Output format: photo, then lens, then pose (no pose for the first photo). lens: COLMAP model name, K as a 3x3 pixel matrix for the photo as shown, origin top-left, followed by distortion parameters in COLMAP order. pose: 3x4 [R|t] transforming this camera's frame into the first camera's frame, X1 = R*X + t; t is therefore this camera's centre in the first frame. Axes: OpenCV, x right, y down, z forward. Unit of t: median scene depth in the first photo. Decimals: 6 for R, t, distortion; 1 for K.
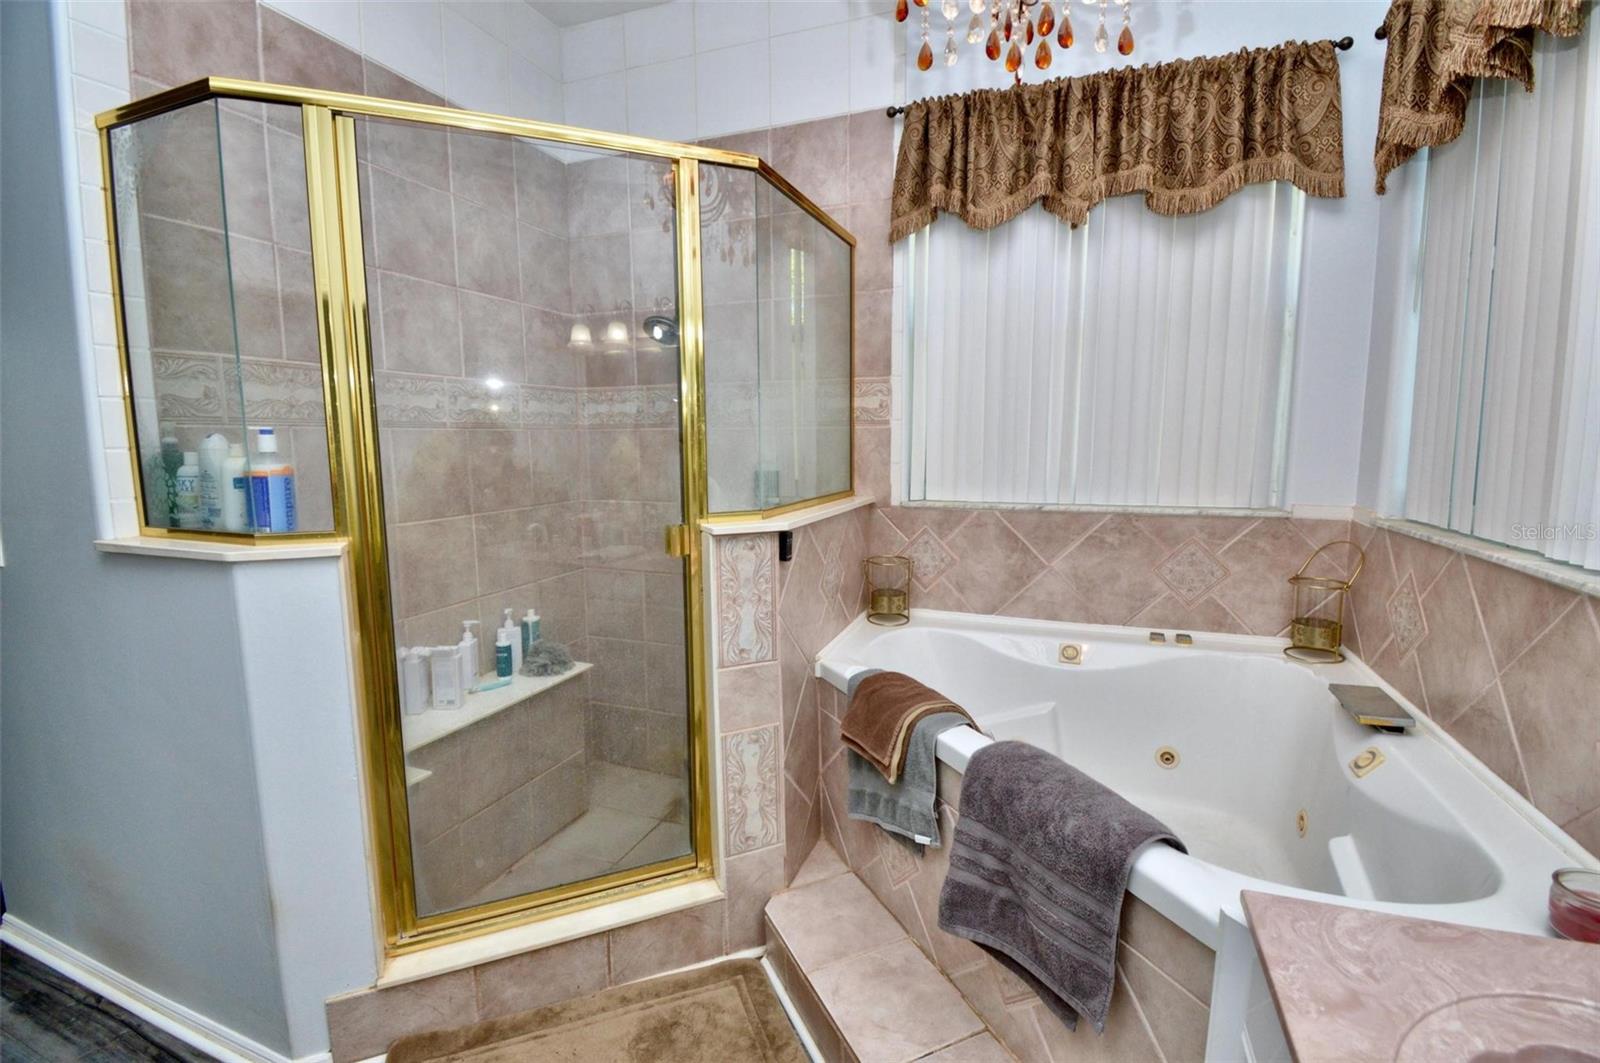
lens RADIAL K [[714.2, 0, 799.5], [0, 714.2, 530.2], [0, 0, 1]] dist [0.018933, -0.024897]
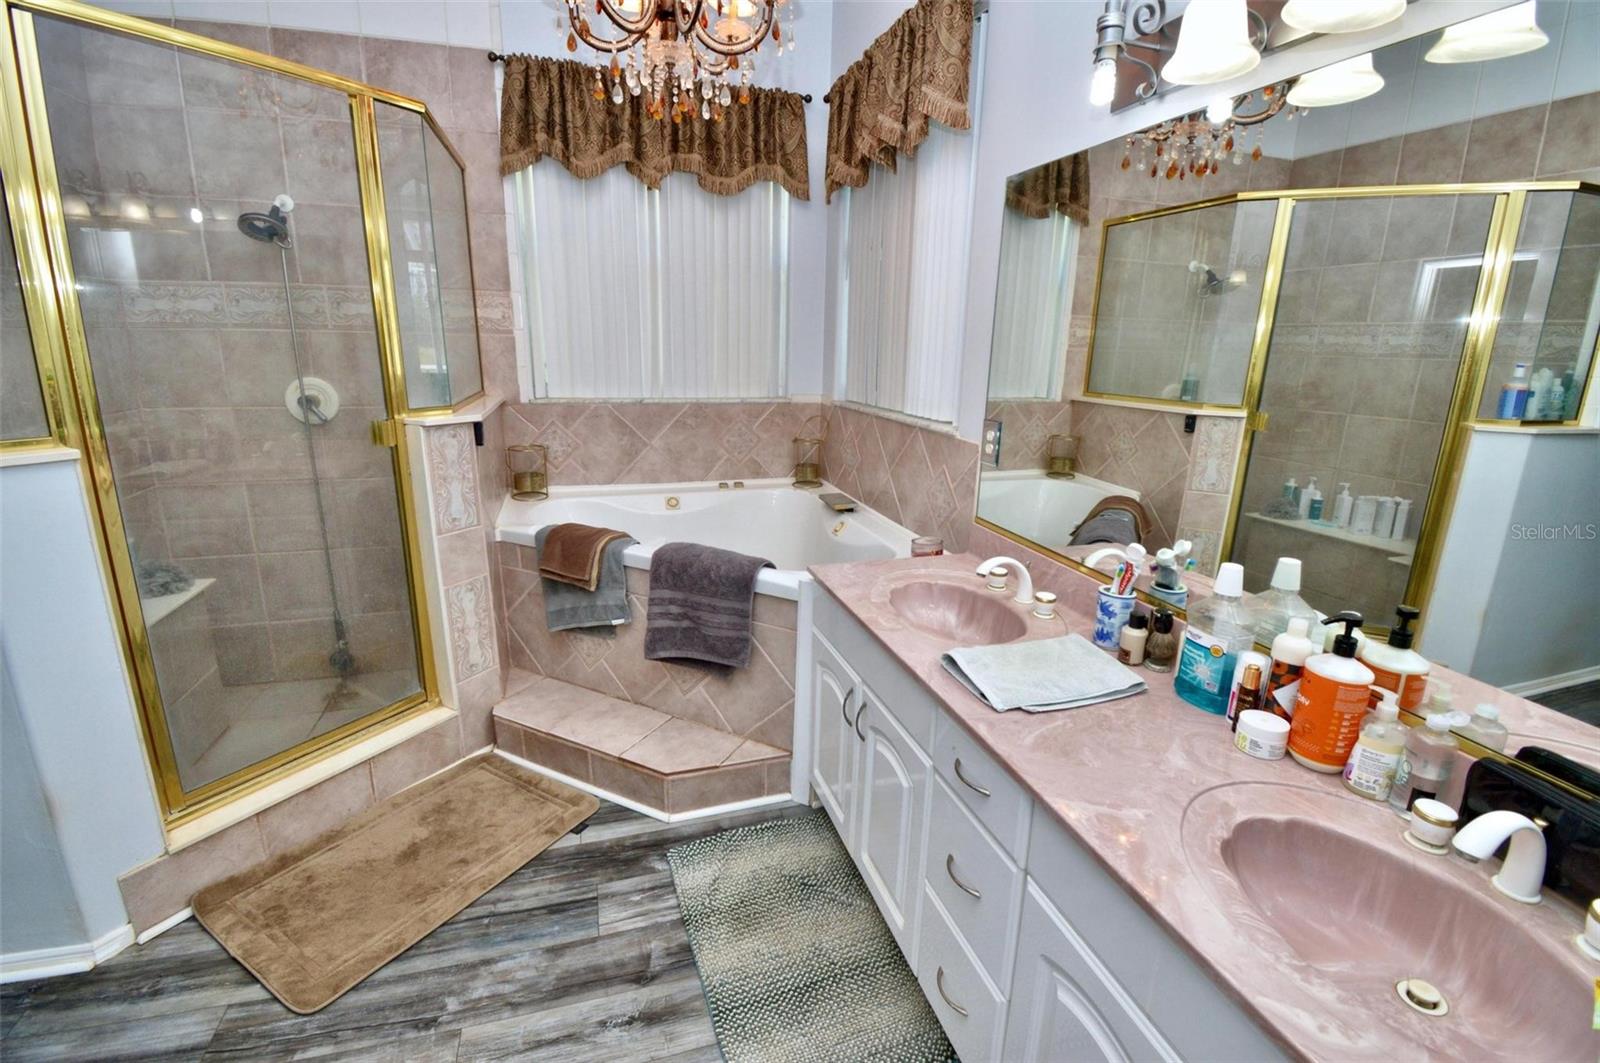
lens RADIAL K [[714.2, 0, 799.5], [0, 714.2, 530.2], [0, 0, 1]] dist [0.018933, -0.024897]
pose [[0.789973, -0.133313, 0.598473, -0.314385], [0.054204, 0.987439, 0.148410, 0.029724], [-0.610740, -0.084801, 0.787277, -0.317002]]
